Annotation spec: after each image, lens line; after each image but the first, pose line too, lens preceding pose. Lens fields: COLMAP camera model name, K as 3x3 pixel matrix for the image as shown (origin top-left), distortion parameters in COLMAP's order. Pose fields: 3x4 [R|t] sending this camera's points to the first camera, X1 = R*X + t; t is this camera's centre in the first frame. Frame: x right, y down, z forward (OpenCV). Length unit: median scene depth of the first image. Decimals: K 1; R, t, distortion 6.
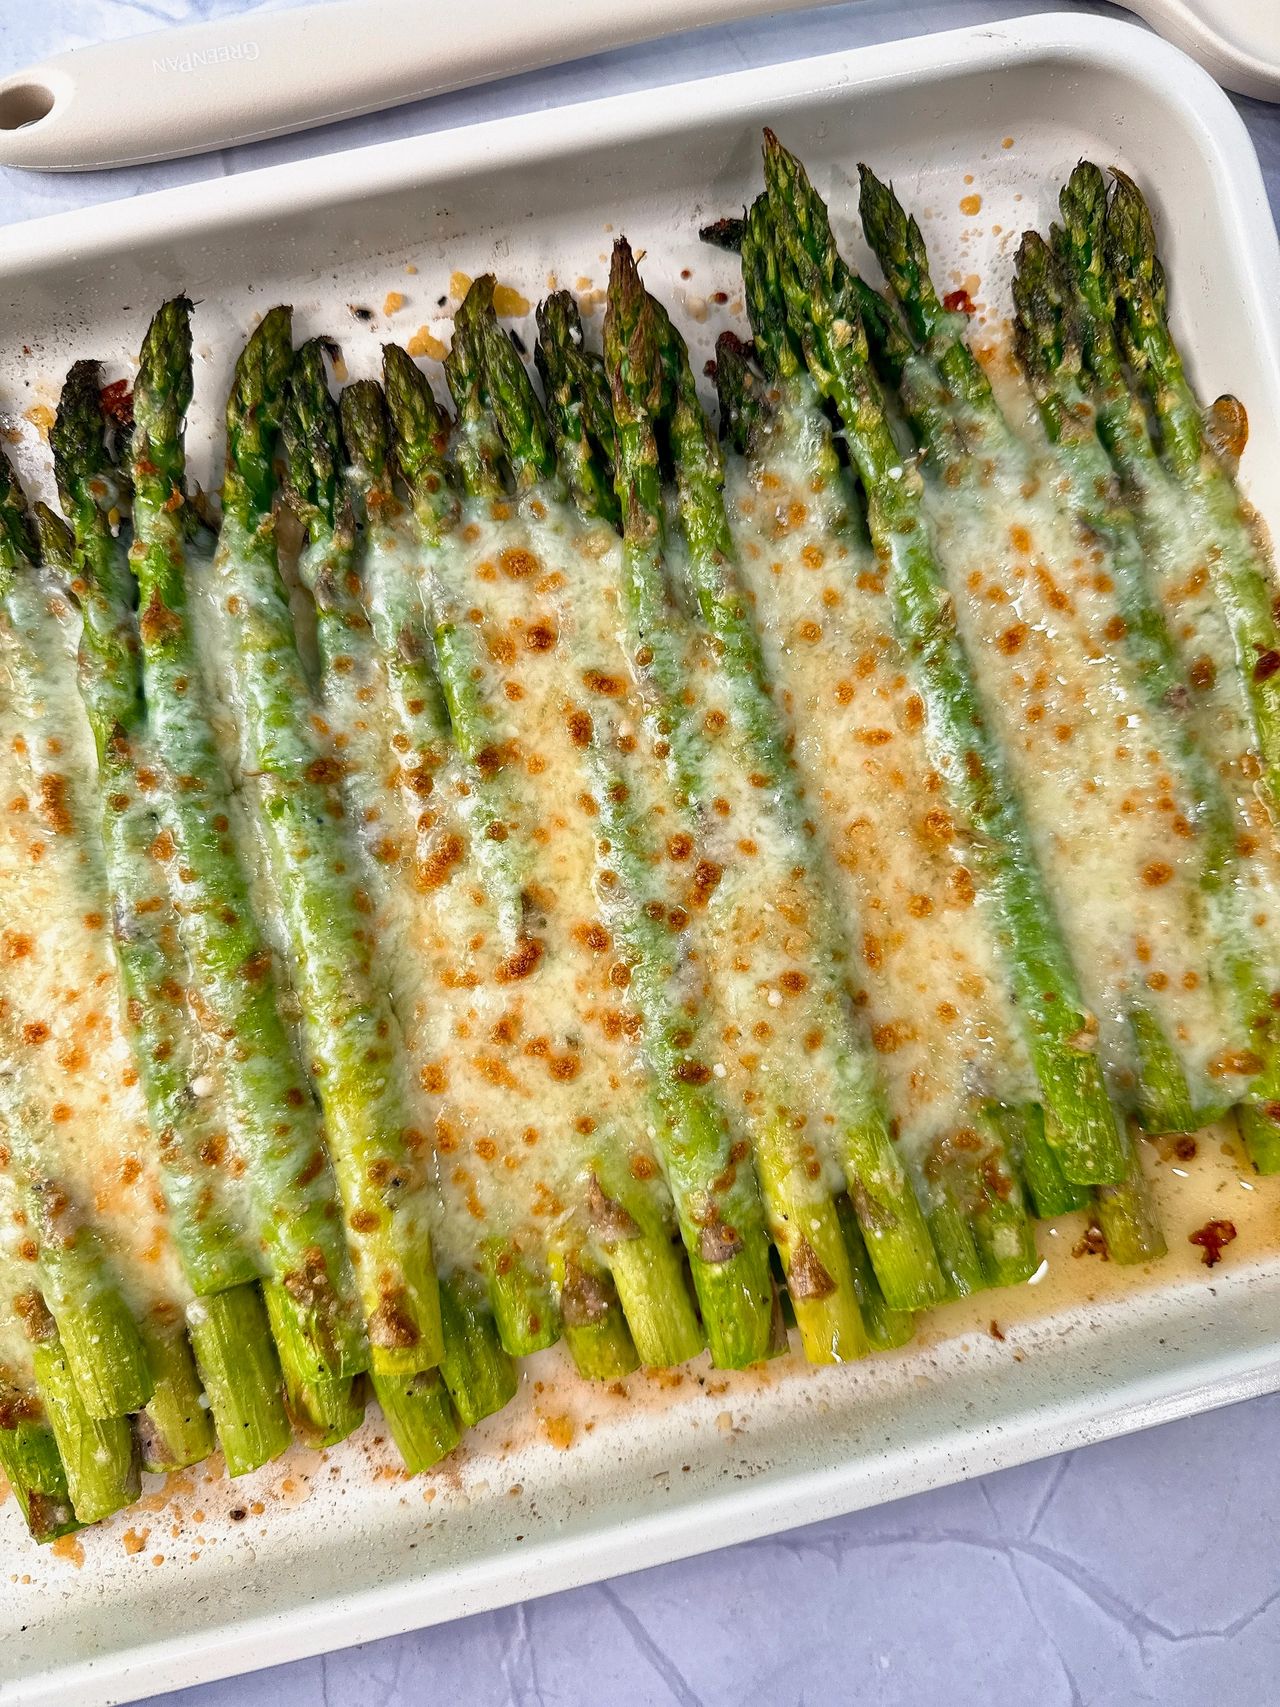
lens RADIAL K [[4200.1, 0, 733.4], [0, 4200.1, 859.1], [0, 0, 1]] dist [2.089330, -39.148262]
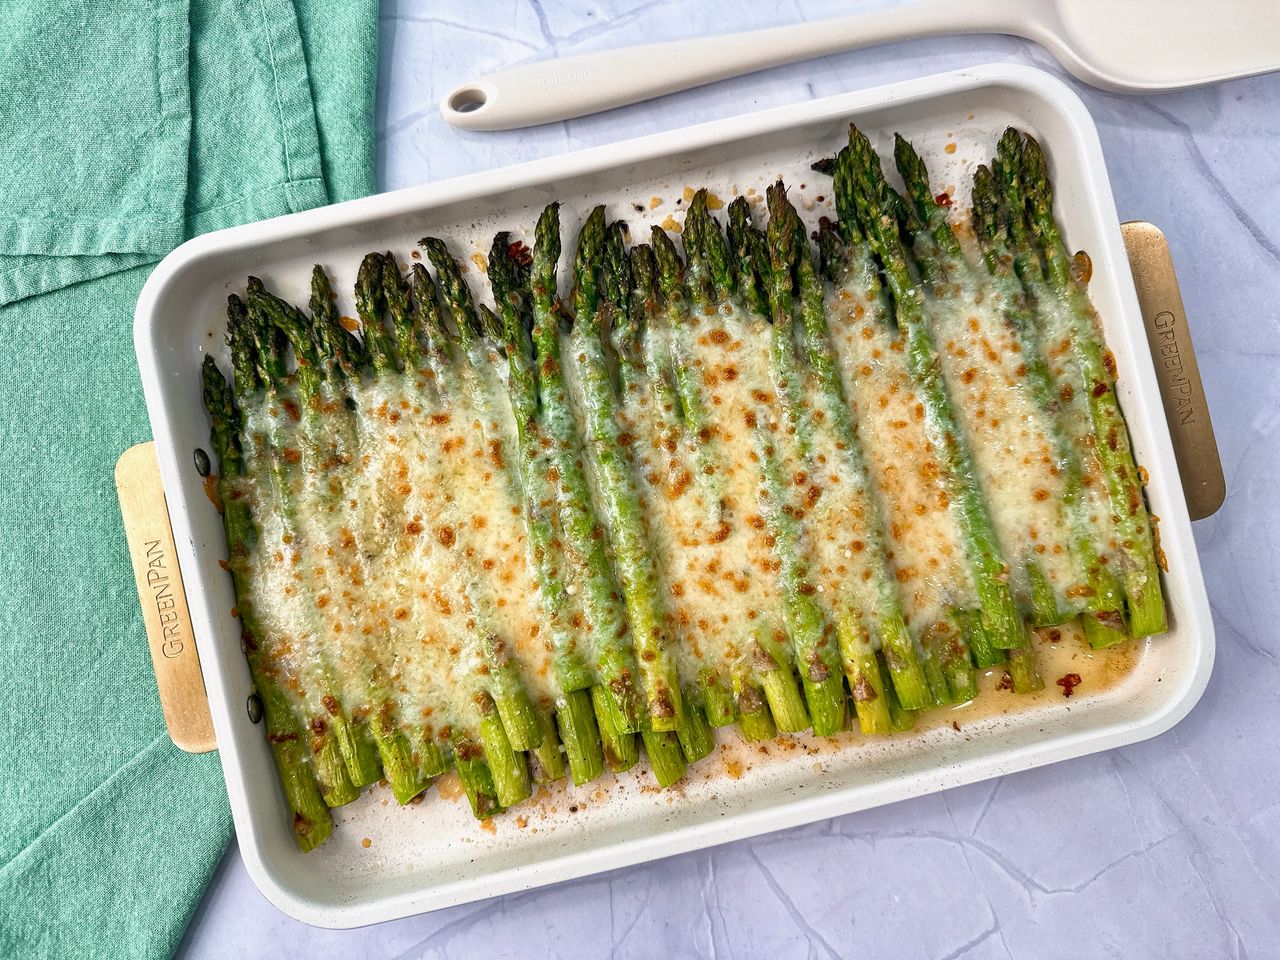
lens RADIAL K [[3149.4, 0, 632.9], [0, 3149.4, 489.4], [0, 0, 1]] dist [2.089330, -39.148262]
pose [[0.999251, 0.013211, -0.036361, -0.036533], [-0.013217, 0.999913, 0.000089, 0.003198], [0.036359, 0.000392, 0.999339, -0.508098]]
